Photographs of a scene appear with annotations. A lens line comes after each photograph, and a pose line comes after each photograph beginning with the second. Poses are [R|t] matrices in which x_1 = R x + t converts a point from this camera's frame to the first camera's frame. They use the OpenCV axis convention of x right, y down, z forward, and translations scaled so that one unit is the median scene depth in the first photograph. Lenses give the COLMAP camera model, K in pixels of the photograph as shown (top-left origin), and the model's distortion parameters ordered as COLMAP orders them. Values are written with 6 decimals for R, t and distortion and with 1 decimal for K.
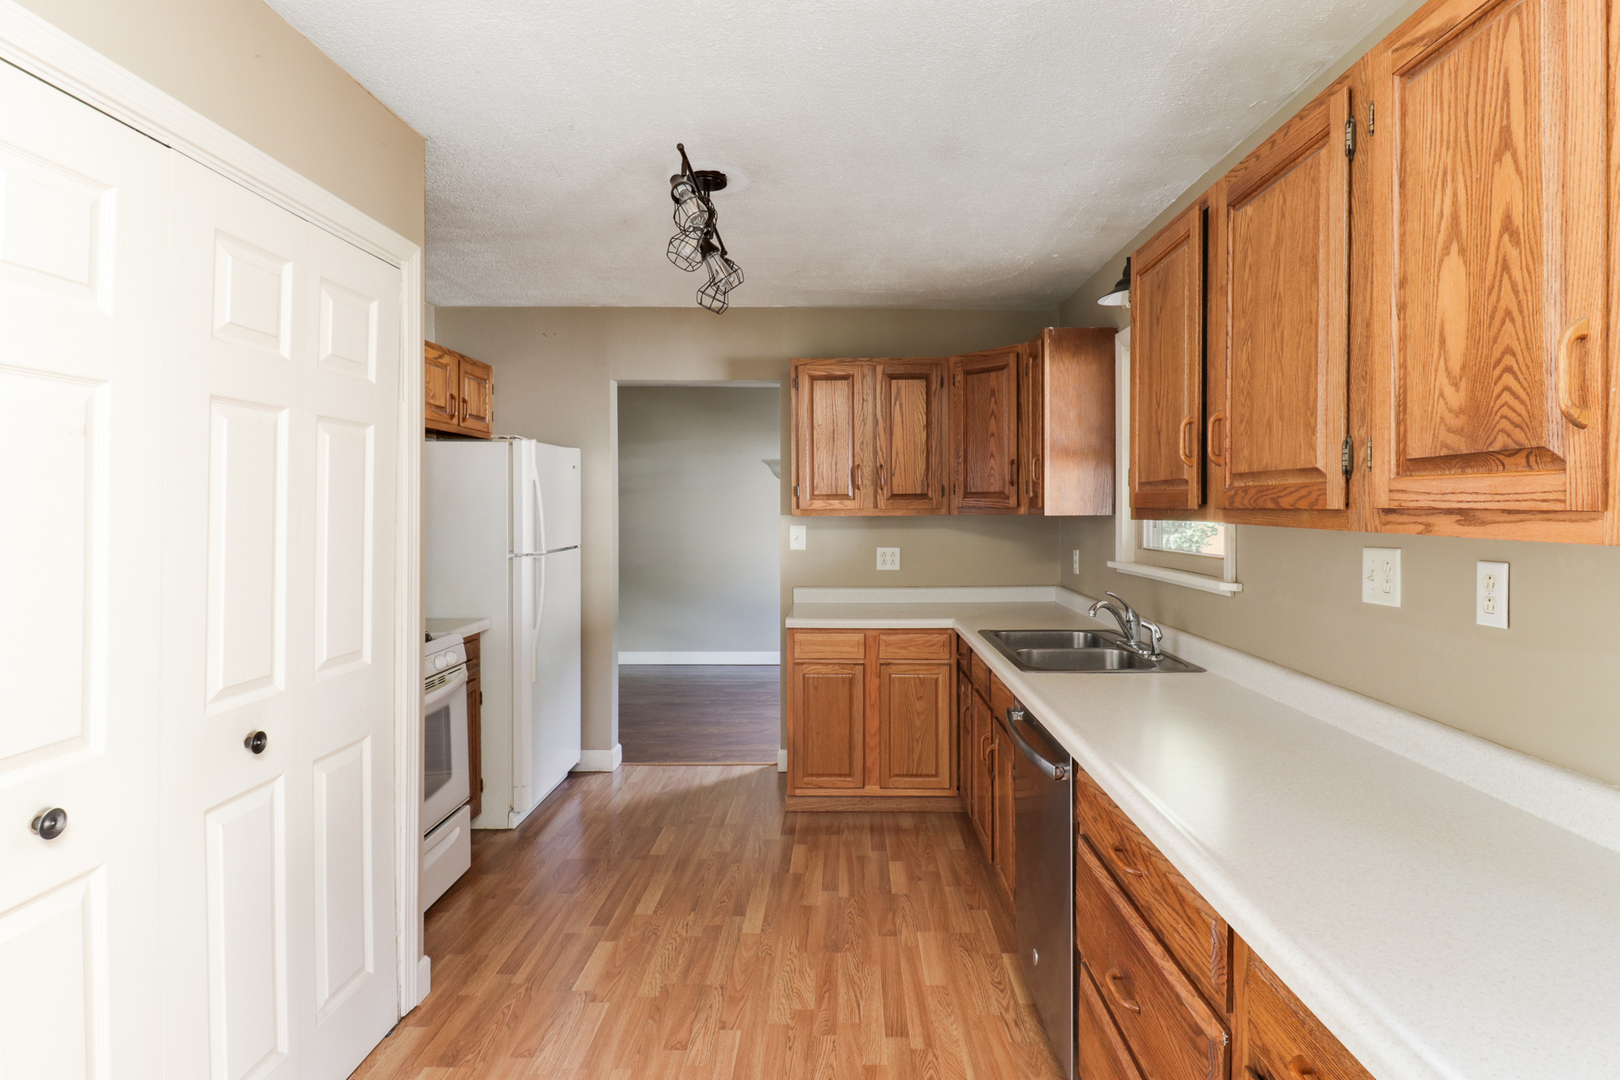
lens RADIAL K [[826.5, 0, 839.0], [0, 826.5, 511.3], [0, 0, 1]] dist [0.003478, -0.000946]
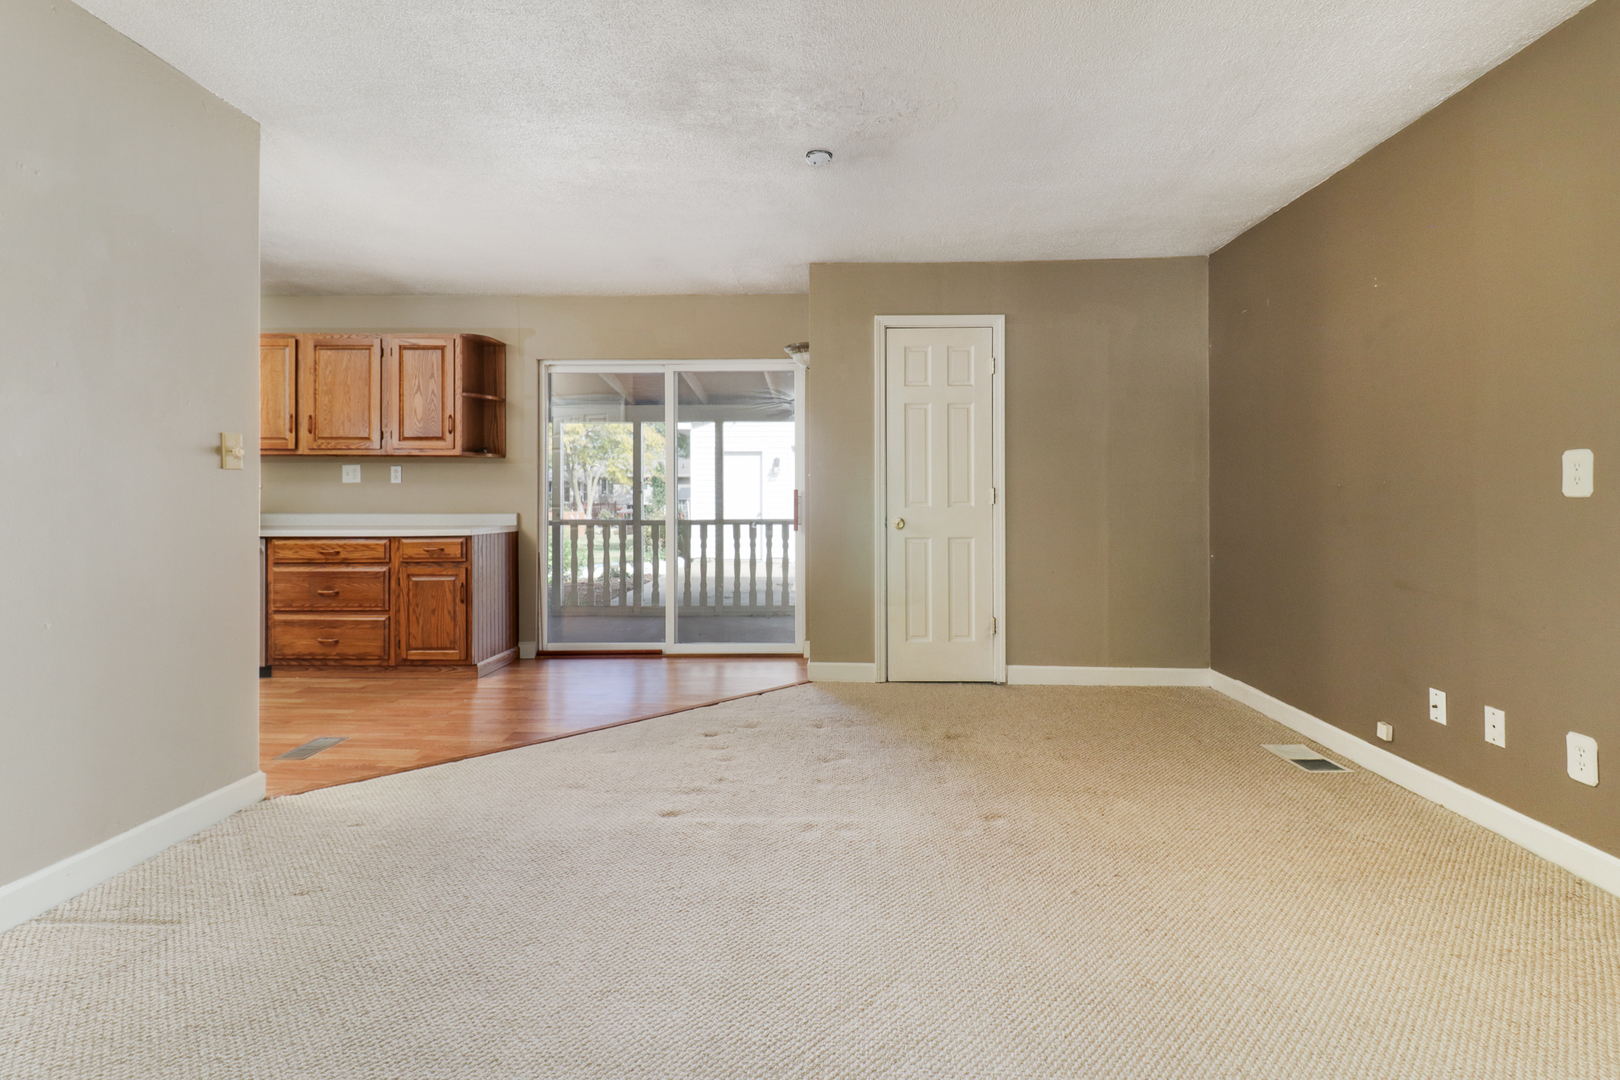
lens RADIAL K [[737.1, 0, 811.4], [0, 737.1, 496.4], [0, 0, 1]] dist [0.016131, -0.000471]
pose [[0.030557, 0.001838, 0.999531, -1.004617], [0.004196, 0.999989, -0.001967, 0.085005], [-0.999524, 0.004254, 0.030549, -0.397362]]
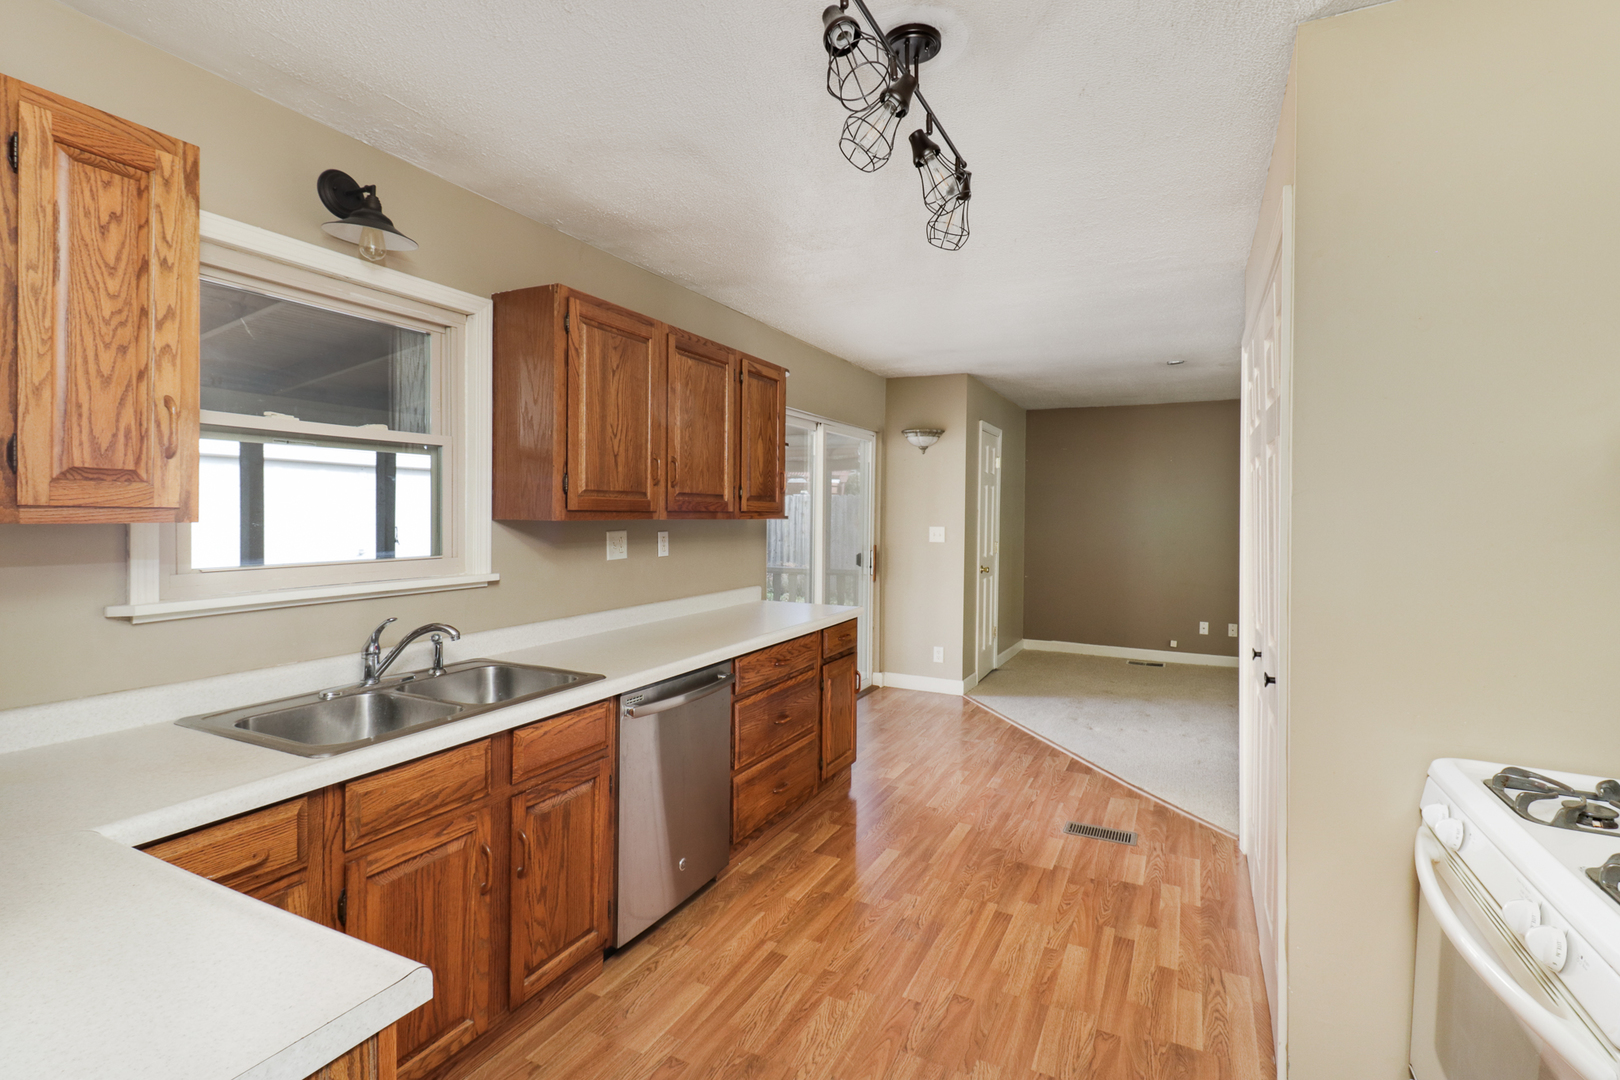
lens RADIAL K [[758.1, 0, 803.3], [0, 758.1, 504.9], [0, 0, 1]] dist [0.018492, -0.000613]
pose [[-0.891475, -0.007099, 0.453014, -0.264387], [-0.008966, 0.999958, -0.001973, -0.007416], [-0.452981, -0.005820, -0.891501, 1.143327]]
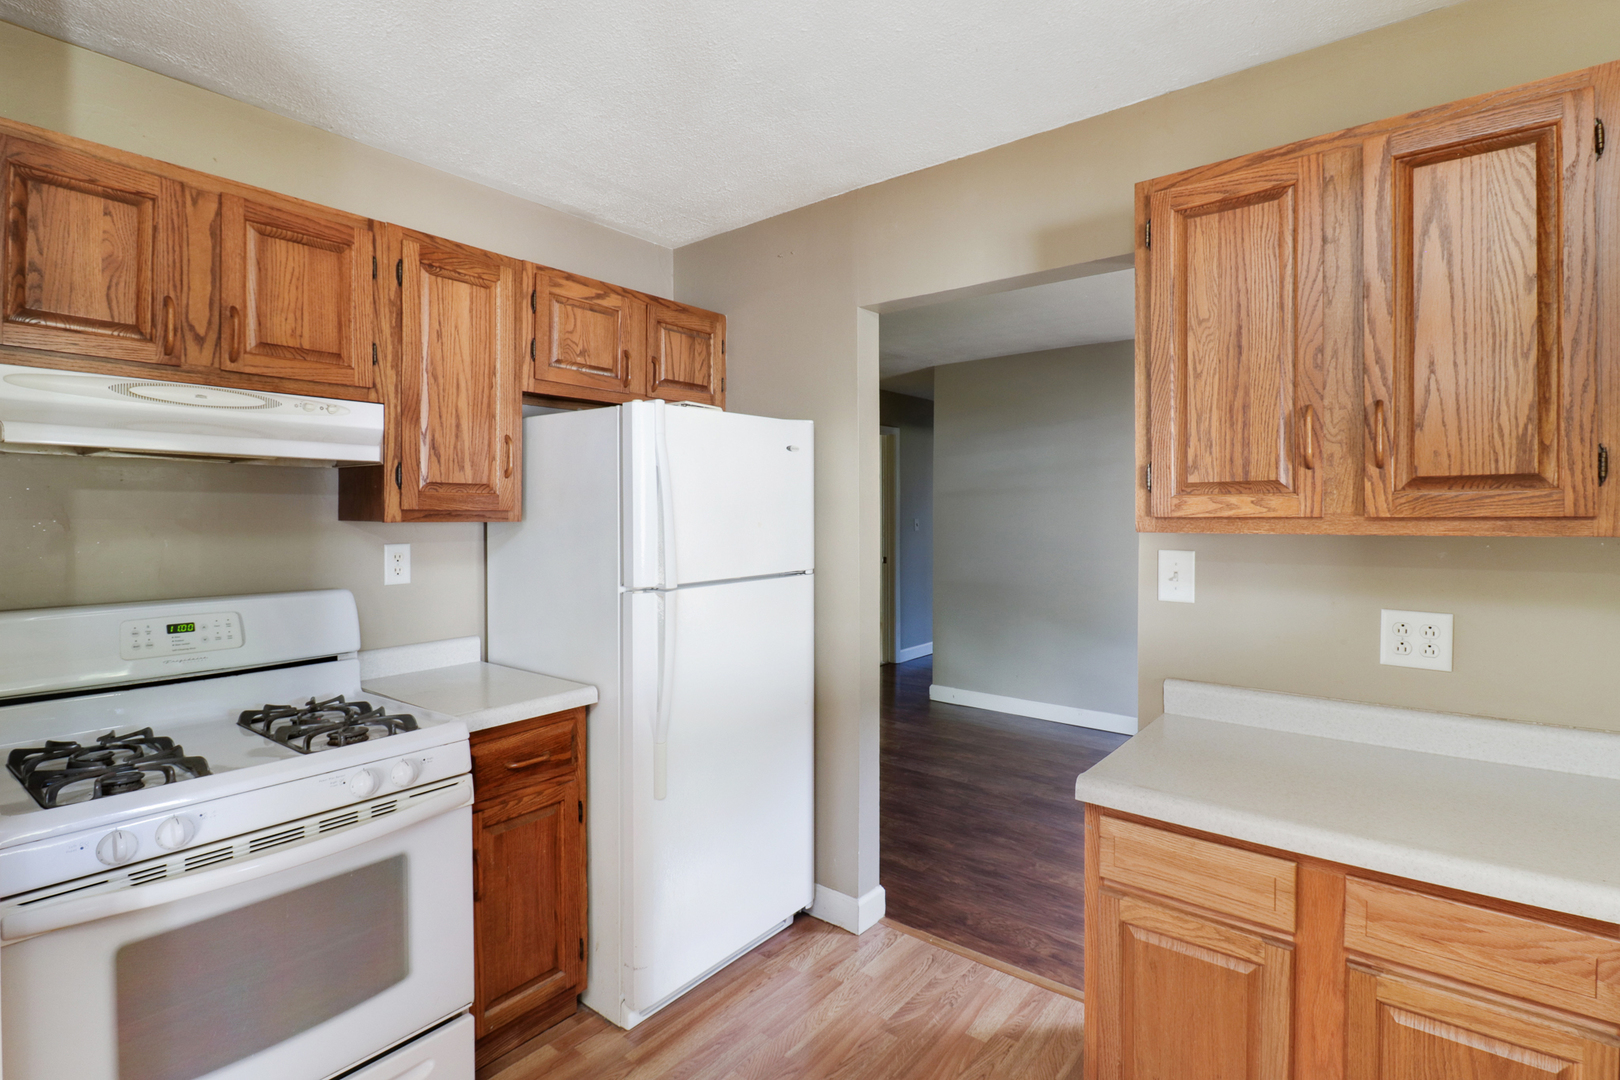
lens RADIAL K [[787.4, 0, 806.5], [0, 787.4, 515.2], [0, 0, 1]] dist [0.001818, -0.009208]
pose [[0.783755, 0.005077, -0.621049, 0.074761], [-0.004658, 0.999987, 0.002297, -0.003491], [0.621053, 0.001093, 0.783768, 0.596606]]
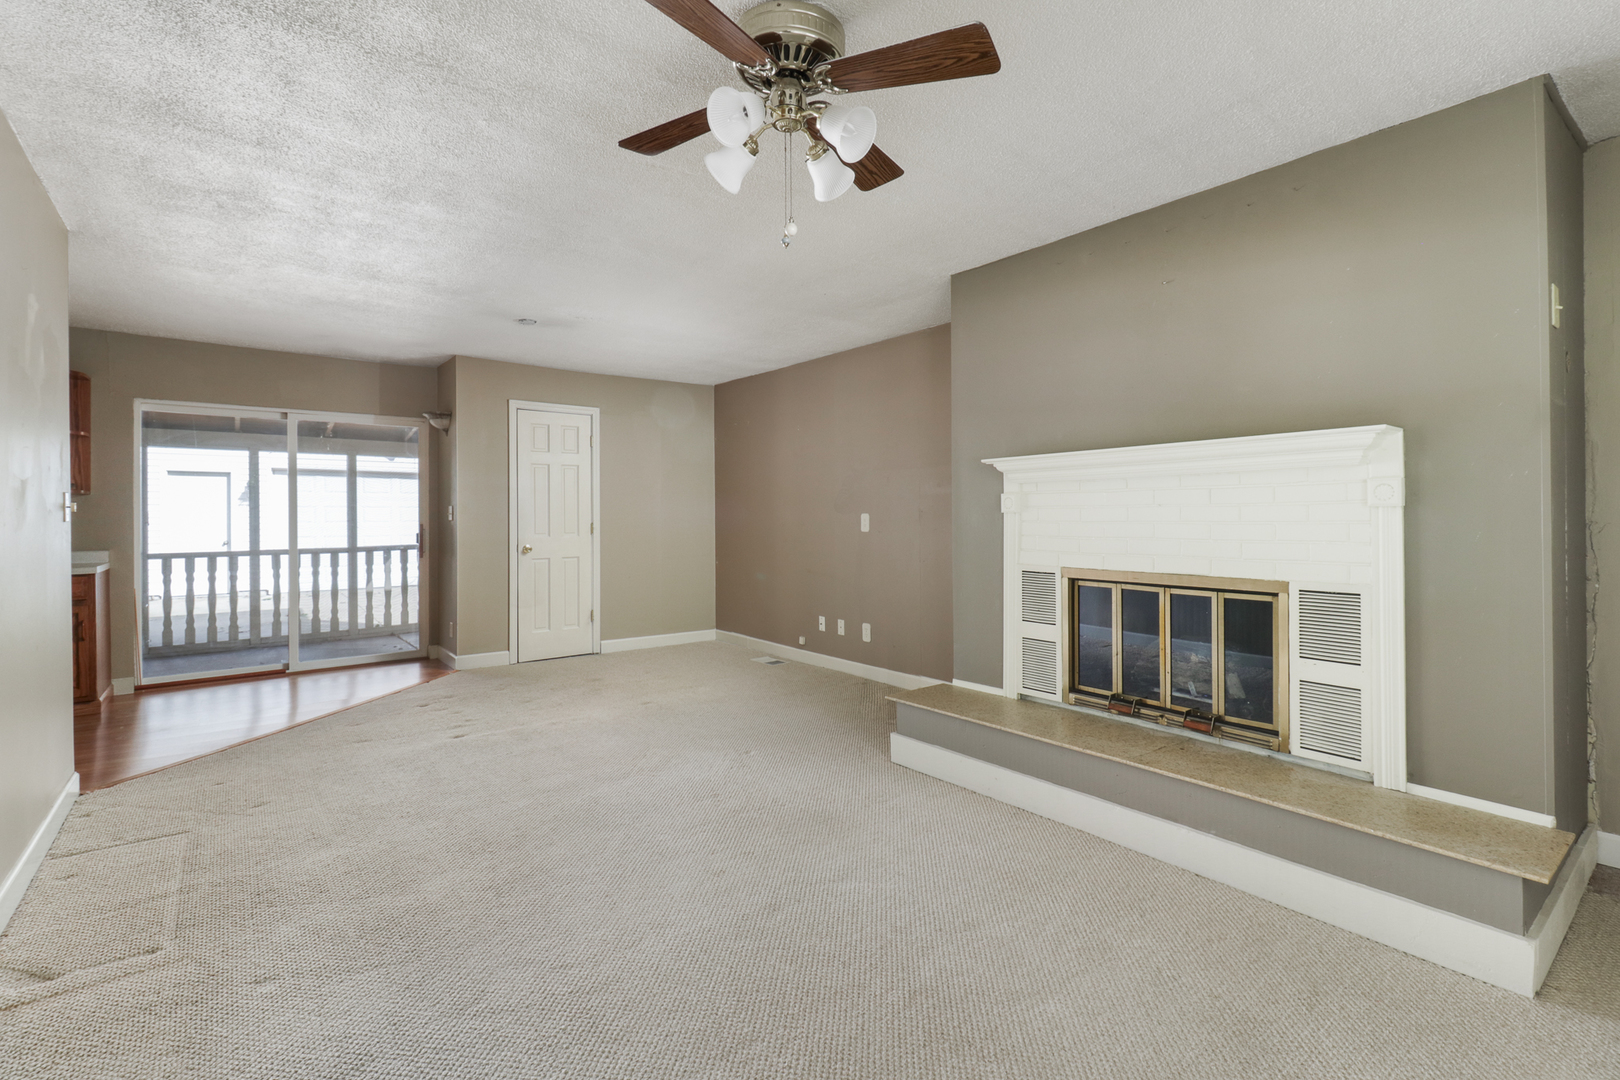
lens RADIAL K [[748.6, 0, 816.7], [0, 748.6, 511.2], [0, 0, 1]] dist [0.000723, -0.000057]
pose [[-0.625909, 0.003588, 0.779888, -1.505687], [0.002943, 0.999993, -0.002238, 0.050016], [-0.779891, 0.000894, -0.625915, 0.029000]]
